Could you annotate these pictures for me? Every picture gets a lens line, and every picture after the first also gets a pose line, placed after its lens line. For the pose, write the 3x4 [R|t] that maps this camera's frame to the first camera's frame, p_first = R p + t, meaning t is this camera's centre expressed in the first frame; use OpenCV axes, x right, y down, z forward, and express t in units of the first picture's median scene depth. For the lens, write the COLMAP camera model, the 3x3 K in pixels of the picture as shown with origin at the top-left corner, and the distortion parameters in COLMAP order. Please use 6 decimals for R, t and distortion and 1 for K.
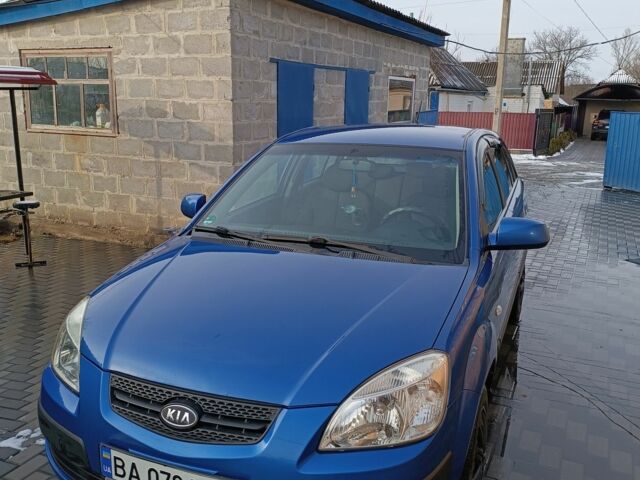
lens RADIAL K [[605.5, 0, 320.0], [0, 605.5, 240.0], [0, 0, 1]] dist [0.114130, -0.229373]
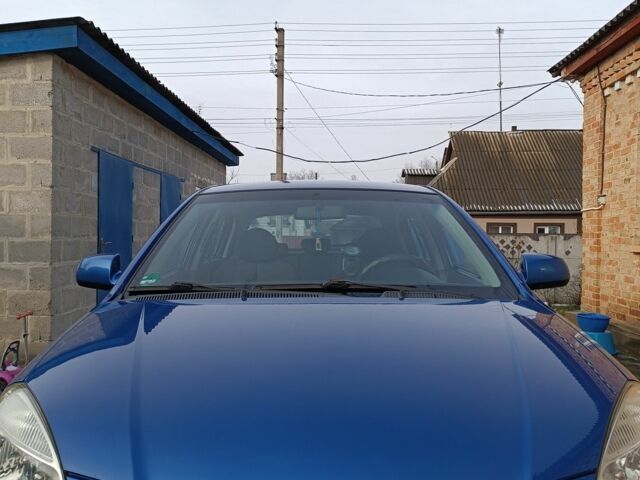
lens RADIAL K [[605.5, 0, 320.0], [0, 605.5, 240.0], [0, 0, 1]] dist [0.114130, -0.229373]
pose [[0.922516, -0.007252, 0.385892, -0.125564], [0.091531, 0.975412, -0.200485, 0.038337], [-0.374949, 0.220272, 0.900496, 0.129805]]
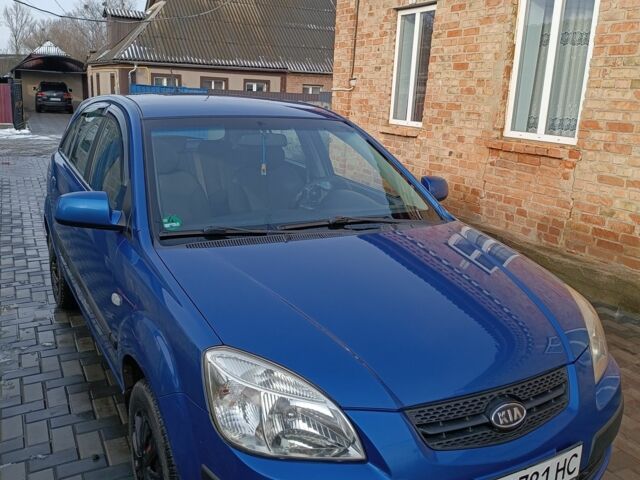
lens RADIAL K [[605.5, 0, 320.0], [0, 605.5, 240.0], [0, 0, 1]] dist [0.114130, -0.229373]
pose [[0.621206, -0.172595, 0.764404, -0.297231], [0.139444, 0.984223, 0.108906, -0.030514], [-0.771141, 0.038939, 0.635473, 0.175918]]
